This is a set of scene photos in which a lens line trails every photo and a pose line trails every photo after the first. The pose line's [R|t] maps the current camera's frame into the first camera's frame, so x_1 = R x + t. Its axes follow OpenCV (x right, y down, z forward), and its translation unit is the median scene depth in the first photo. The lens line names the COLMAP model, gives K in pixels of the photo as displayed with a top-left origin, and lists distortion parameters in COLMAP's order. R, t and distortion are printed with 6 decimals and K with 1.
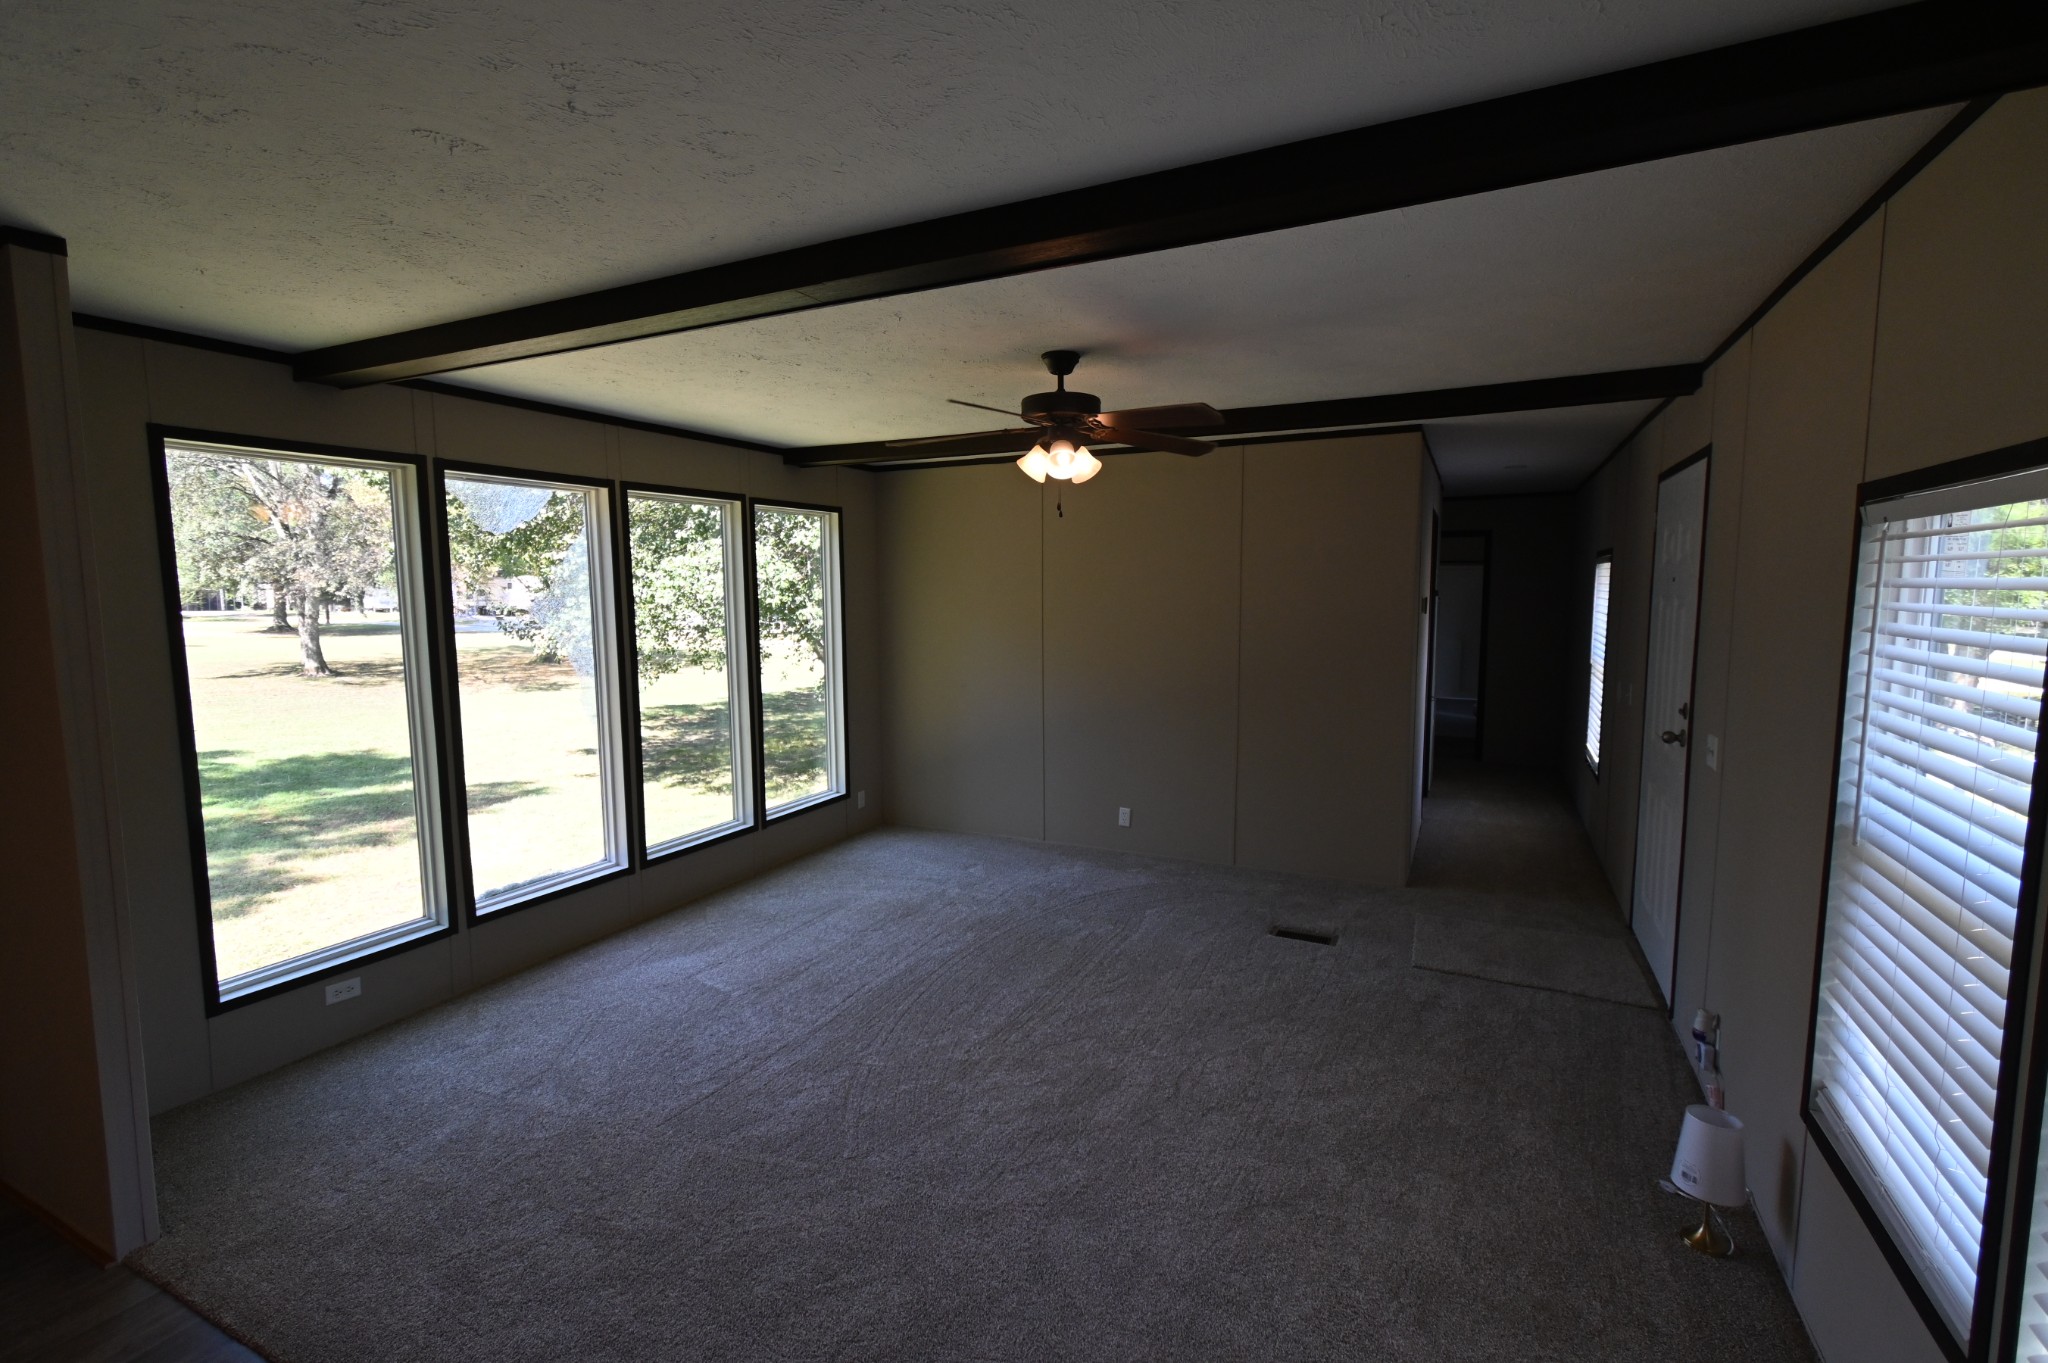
lens RADIAL K [[898.0, 0, 1037.0], [0, 898.0, 681.0], [0, 0, 1]] dist [0.003227, -0.004429]
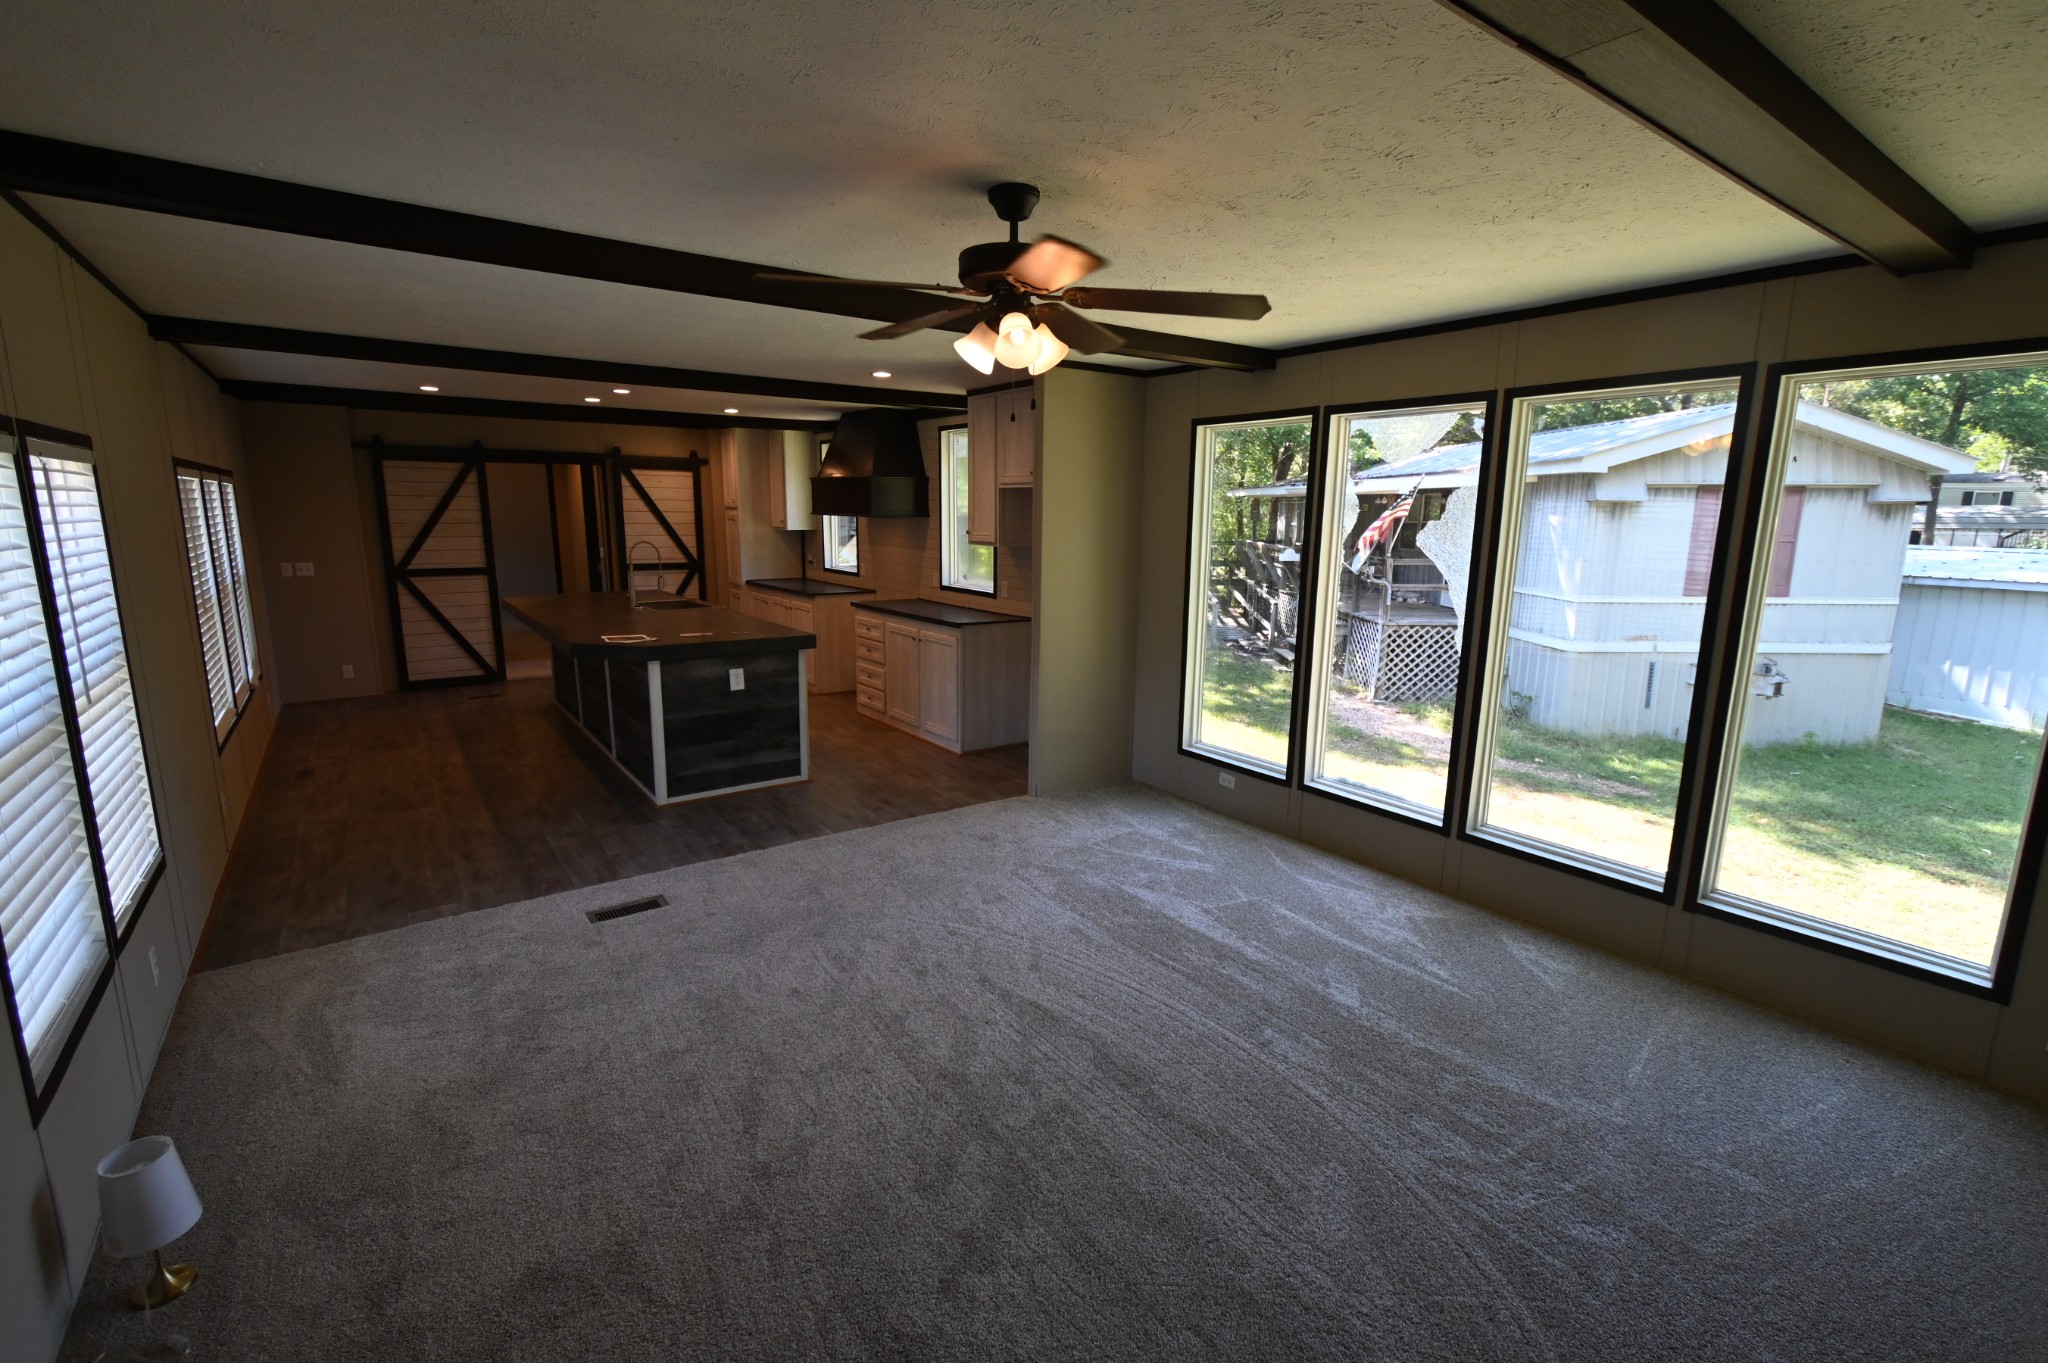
lens RADIAL K [[898.0, 0, 1037.0], [0, 898.0, 681.0], [0, 0, 1]] dist [0.003227, -0.004429]
pose [[-0.456580, 0.170233, -0.873244, 0.548503], [-0.101575, 0.965132, 0.241254, -0.123440], [0.883865, 0.198852, -0.423369, 1.088201]]
